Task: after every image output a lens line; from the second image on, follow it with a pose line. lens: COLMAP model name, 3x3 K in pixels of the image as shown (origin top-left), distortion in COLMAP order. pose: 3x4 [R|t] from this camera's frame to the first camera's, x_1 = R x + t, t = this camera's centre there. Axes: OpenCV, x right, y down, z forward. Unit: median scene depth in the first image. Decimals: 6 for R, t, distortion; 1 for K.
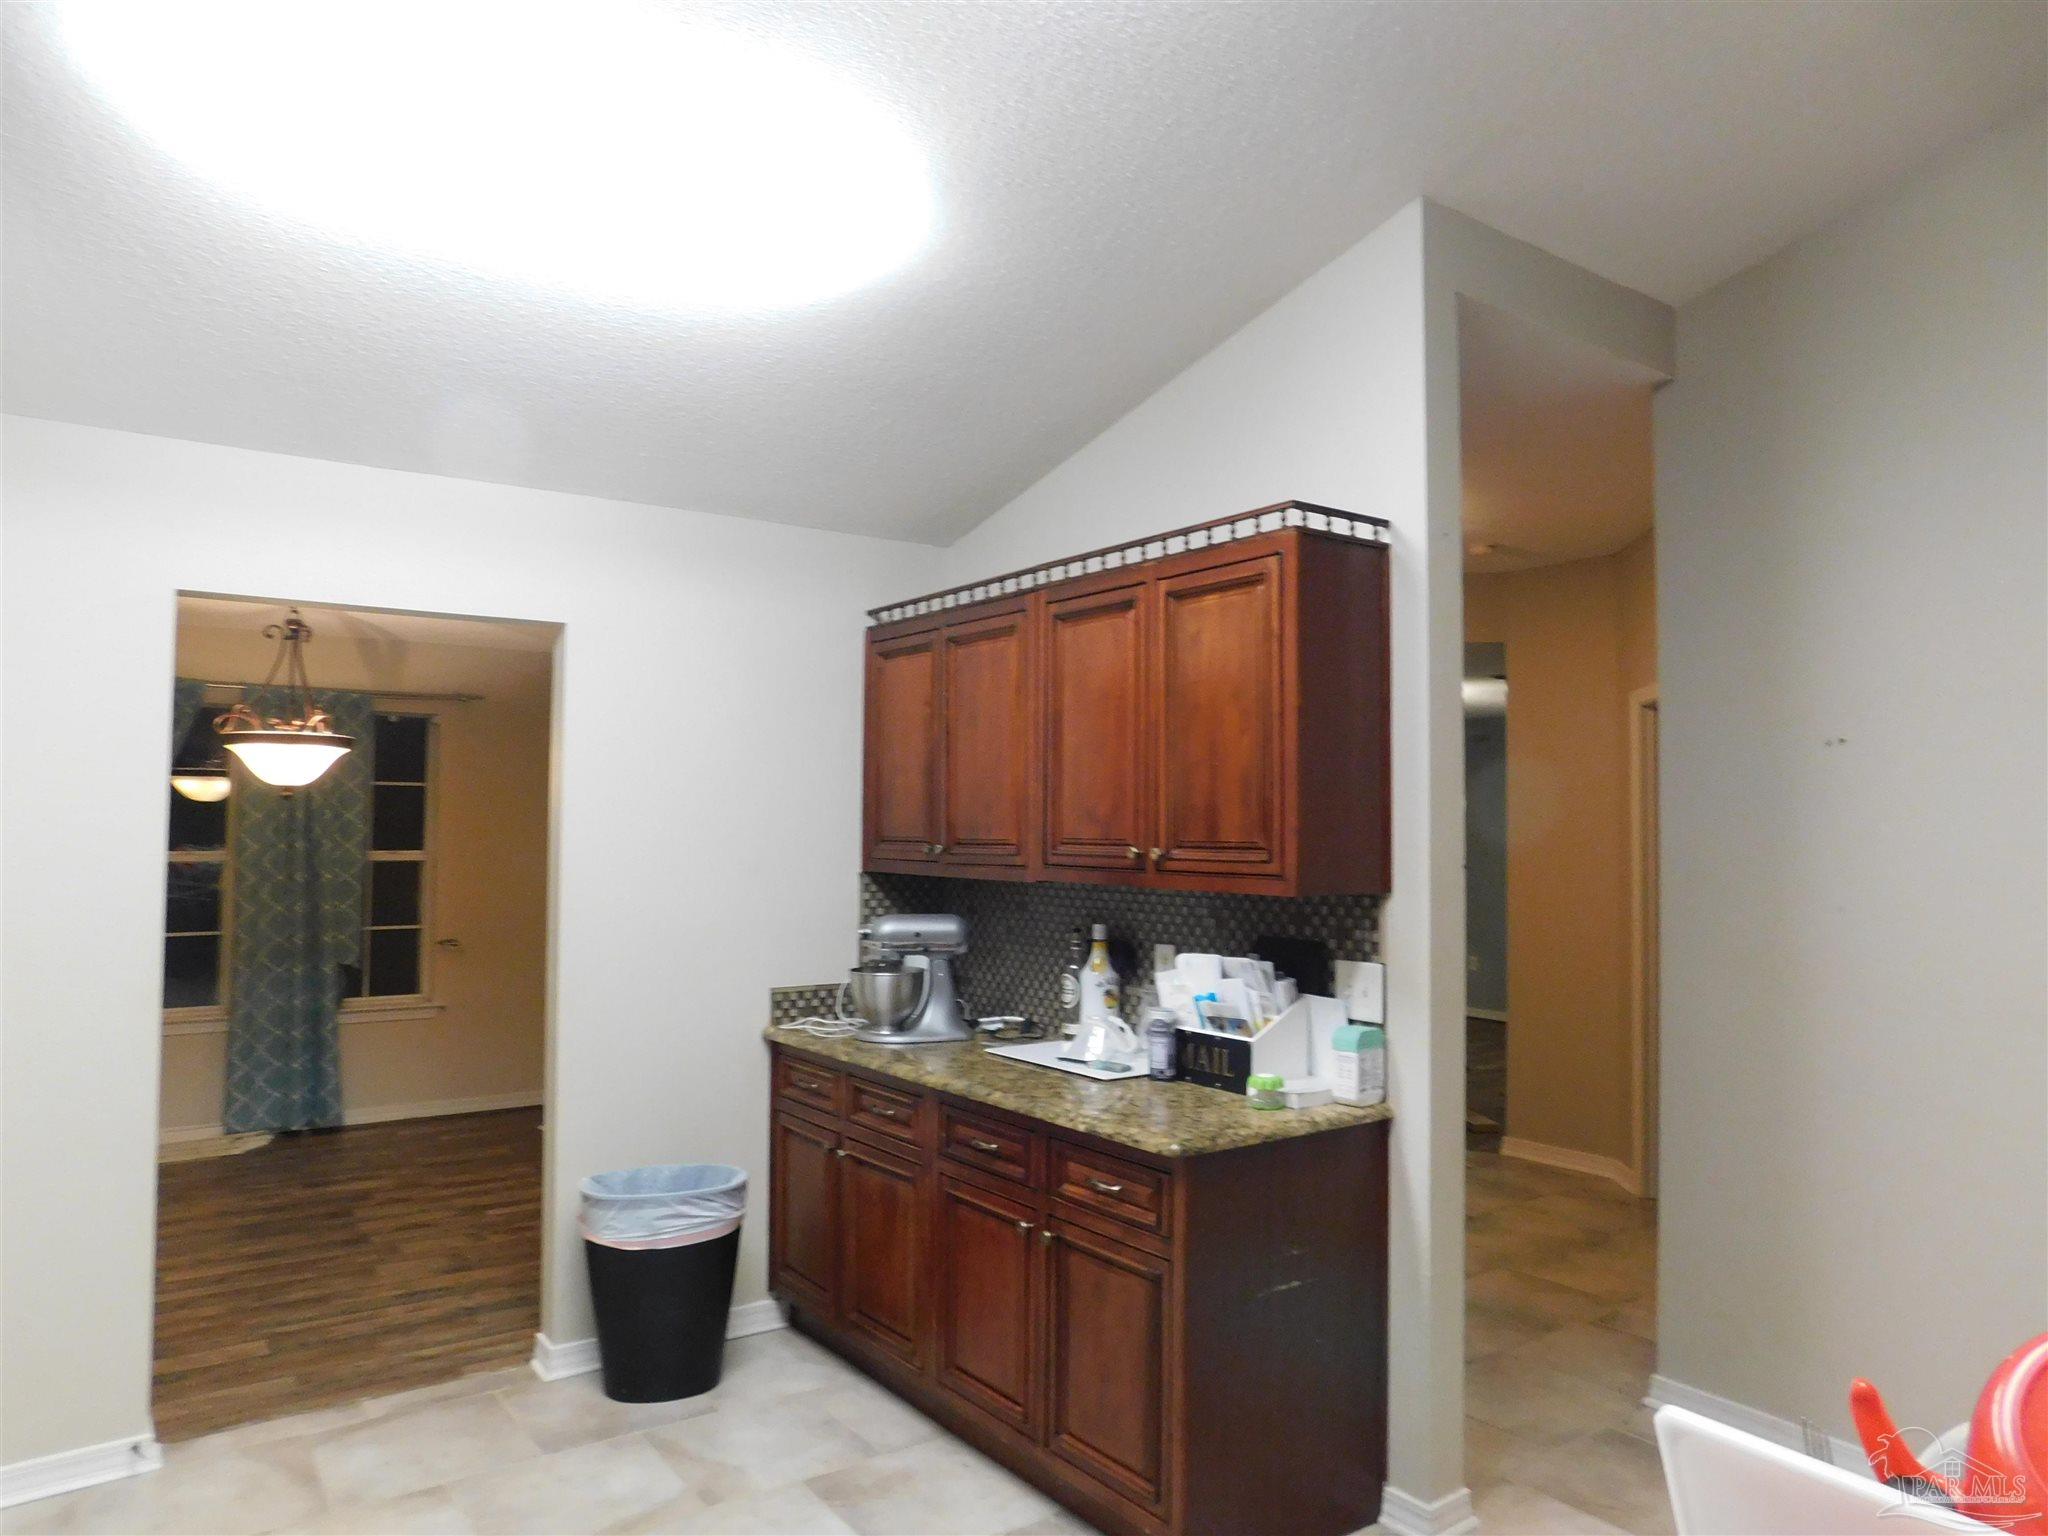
lens RADIAL K [[1359.5, 0, 1028.2], [0, 1359.5, 762.7], [0, 0, 1]] dist [-0.077286, 0.066894]
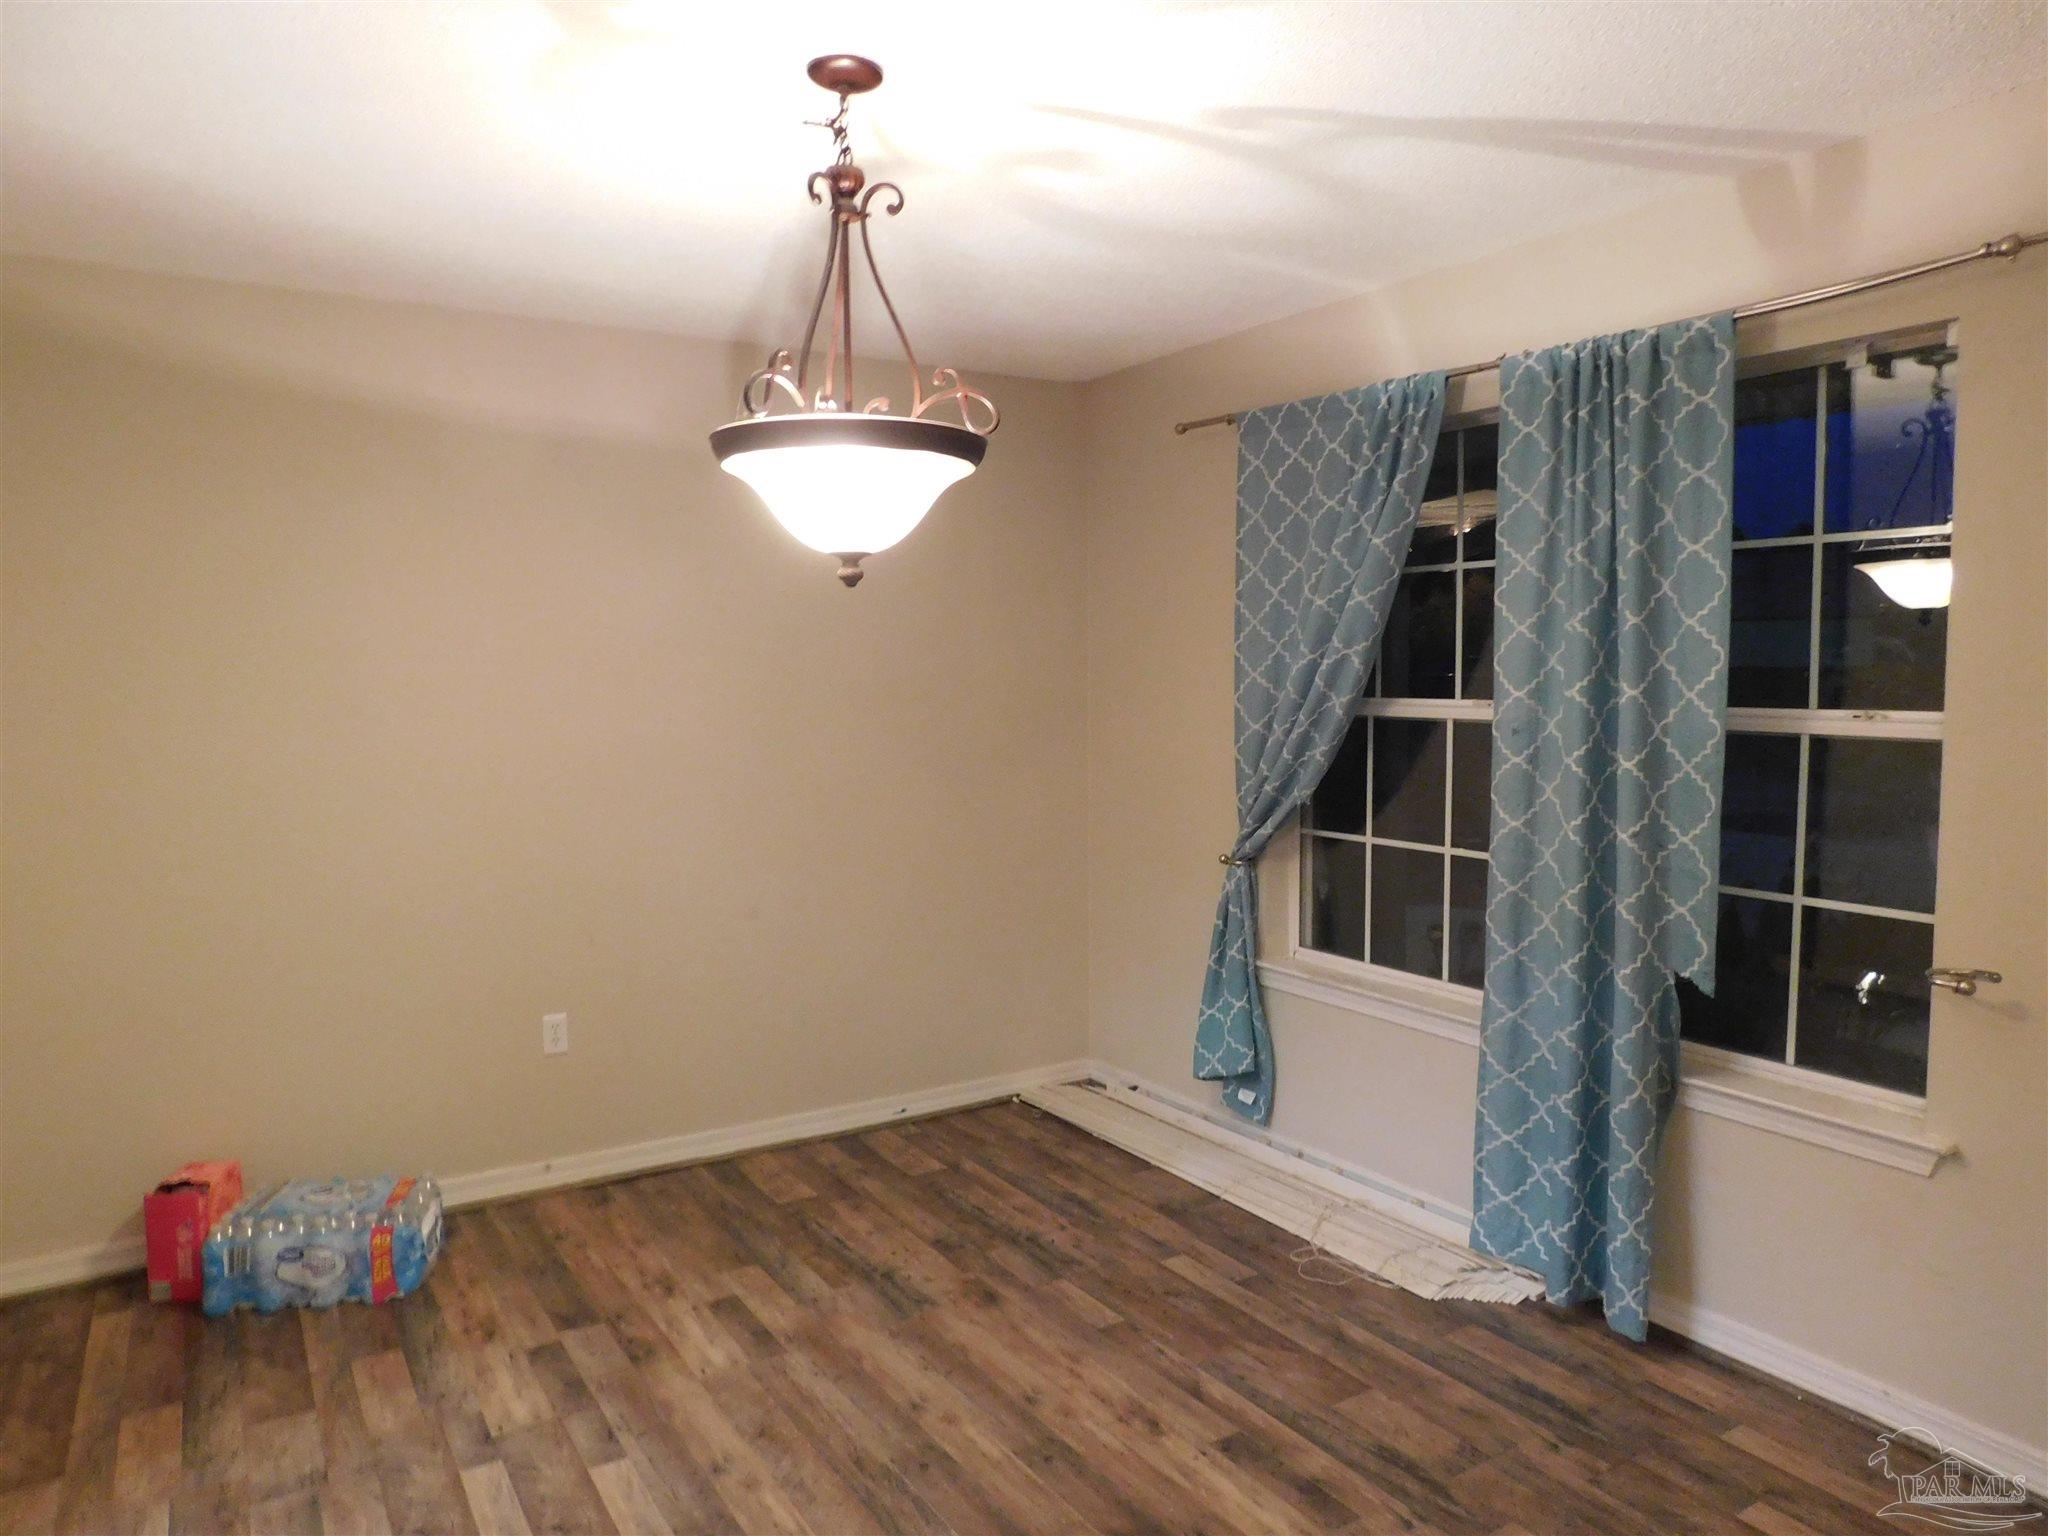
lens RADIAL K [[1359.5, 0, 1028.2], [0, 1359.5, 762.7], [0, 0, 1]] dist [-0.077286, 0.066894]
pose [[-0.061943, 0.068626, -0.995718, -0.082372], [0.050117, 0.996589, 0.065568, 0.045529], [0.996821, -0.045841, -0.065171, 0.818728]]
